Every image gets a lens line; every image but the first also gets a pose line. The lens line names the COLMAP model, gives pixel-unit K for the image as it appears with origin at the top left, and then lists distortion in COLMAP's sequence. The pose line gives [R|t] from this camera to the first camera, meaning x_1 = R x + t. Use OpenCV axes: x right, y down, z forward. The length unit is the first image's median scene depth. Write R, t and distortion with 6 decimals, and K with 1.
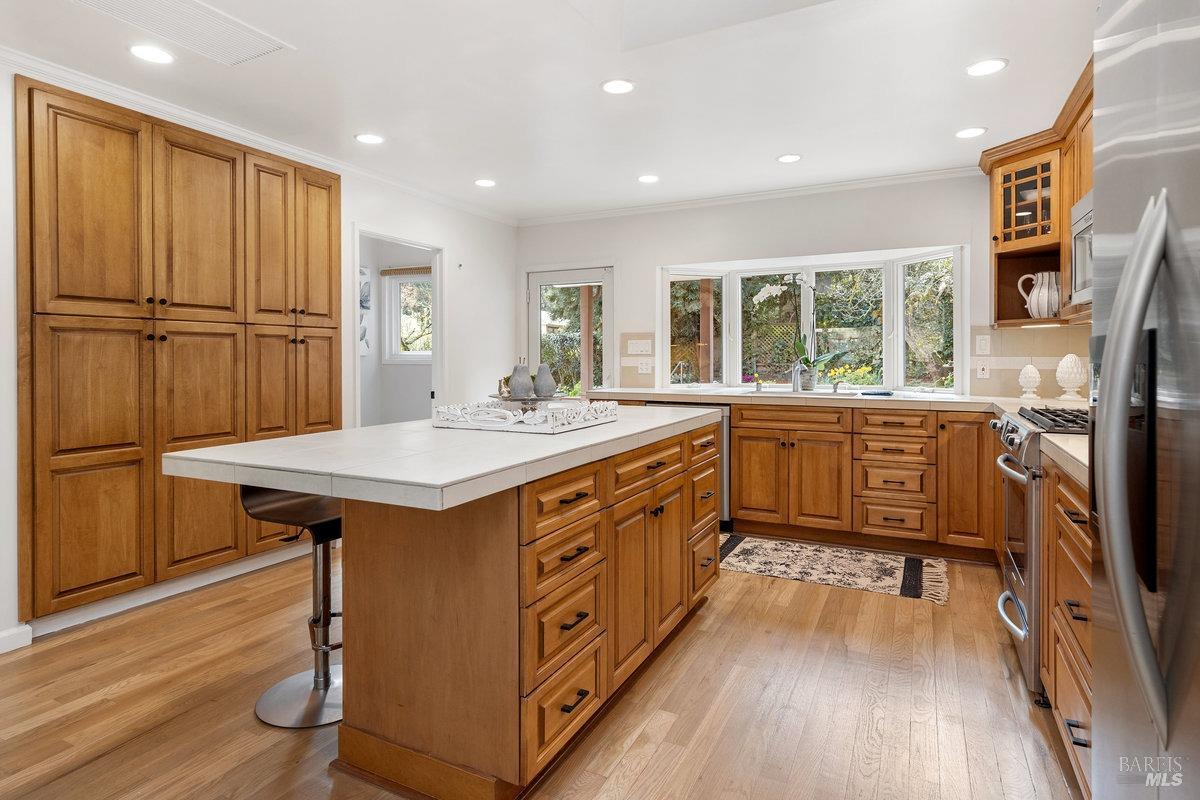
lens RADIAL K [[648.7, 0, 593.7], [0, 648.7, 360.3], [0, 0, 1]] dist [-0.001702, -0.000360]
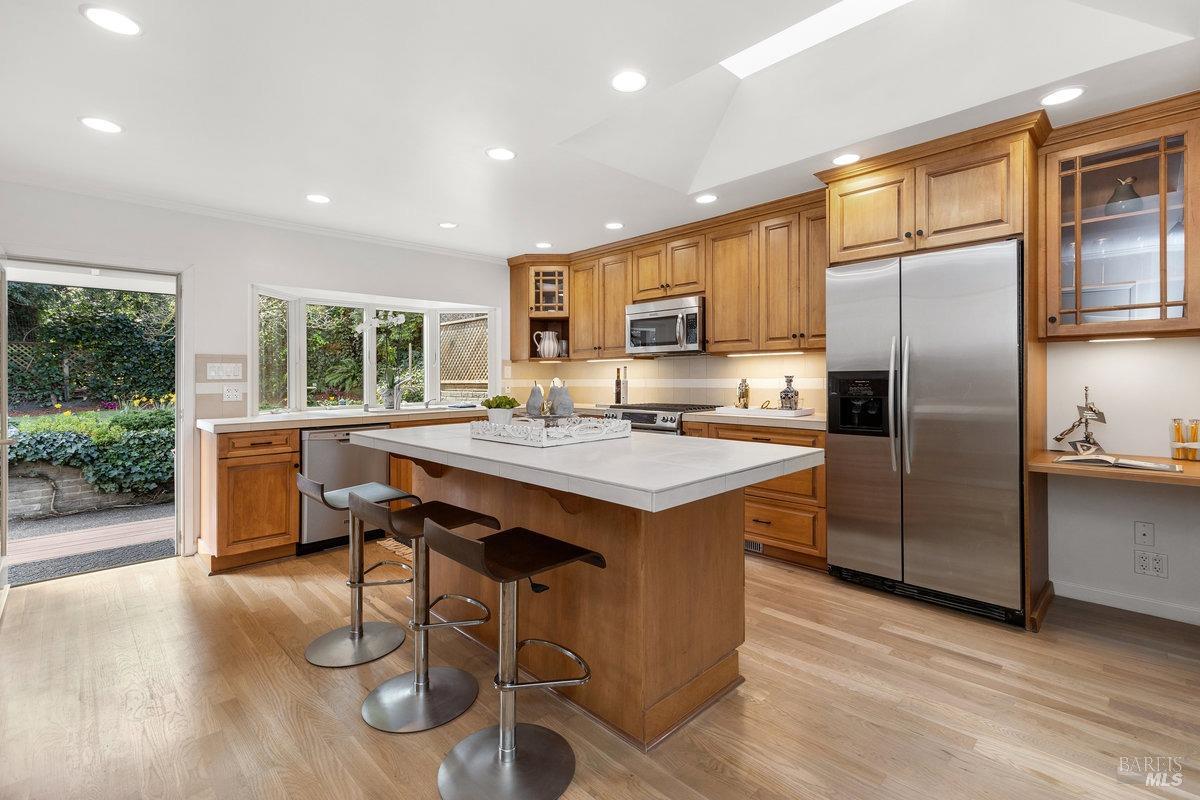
lens RADIAL K [[553.6, 0, 617.3], [0, 553.6, 368.6], [0, 0, 1]] dist [0.002241, 0.000257]
pose [[0.285081, 0.016186, 0.958367, -0.690531], [0.013463, 0.999691, -0.020888, -0.001886], [-0.958409, 0.018857, 0.284775, 0.401219]]
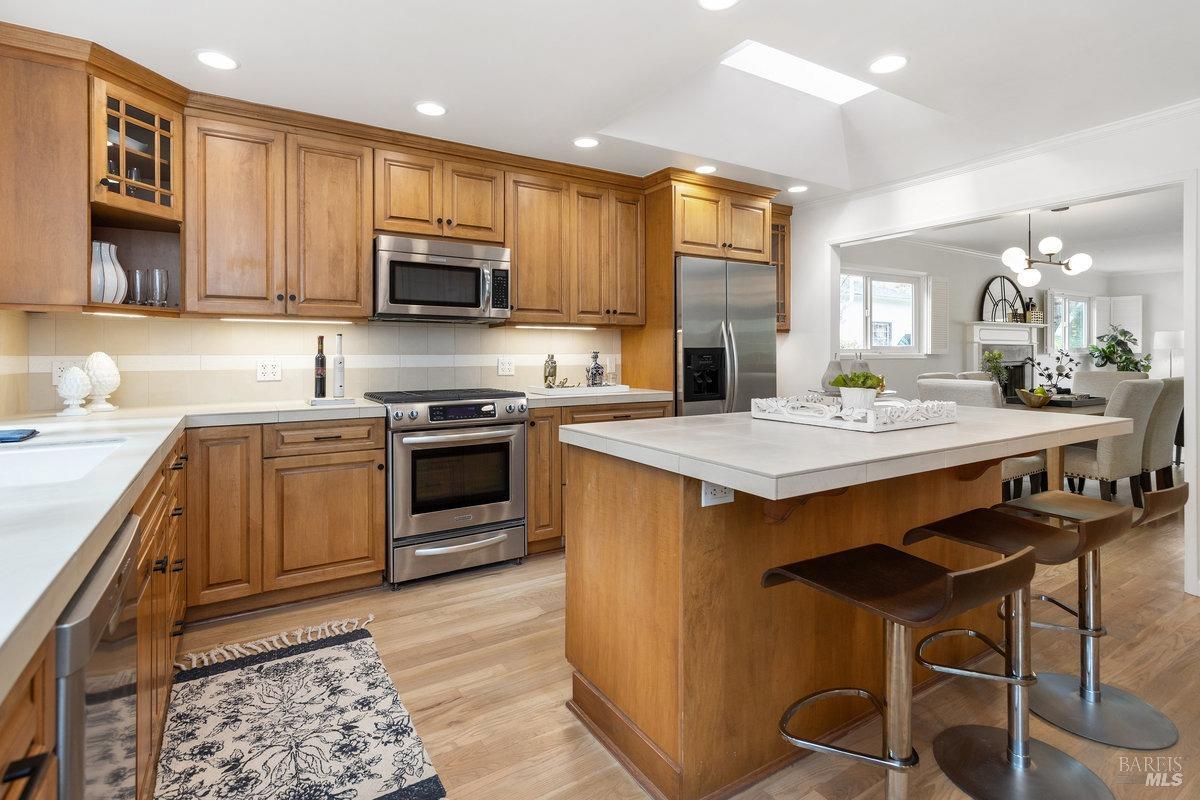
lens RADIAL K [[565.9, 0, 610.8], [0, 565.9, 357.5], [0, 0, 1]] dist [0.004412, -0.000852]
pose [[-0.865042, 0.004604, 0.501679, -0.144587], [0.009489, 0.999929, 0.007185, -0.002239], [-0.501610, 0.010976, -0.865024, 1.287113]]
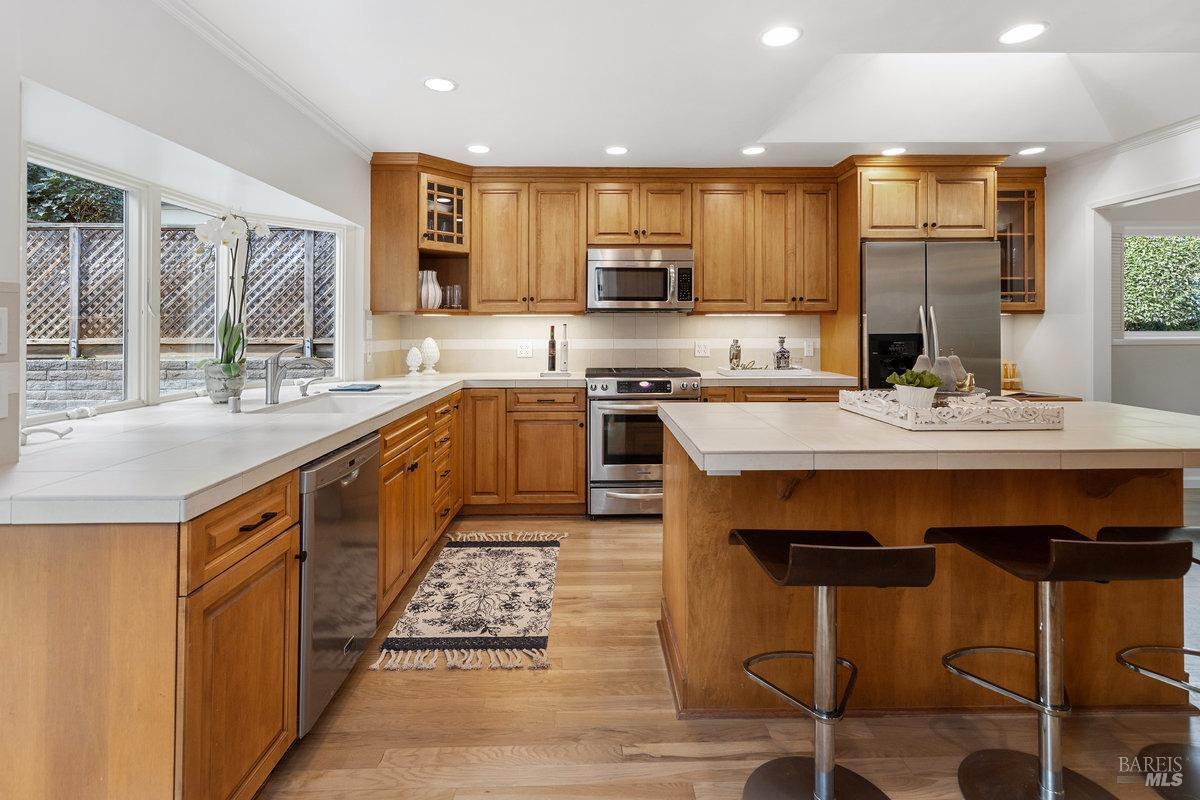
lens RADIAL K [[553.6, 0, 619.9], [0, 553.6, 325.8], [0, 0, 1]] dist [0.002241, 0.000257]
pose [[-0.499187, 0.010151, 0.866435, -0.386648], [0.008159, 0.999942, -0.007014, -0.022355], [-0.866456, 0.003568, -0.499241, 1.220447]]
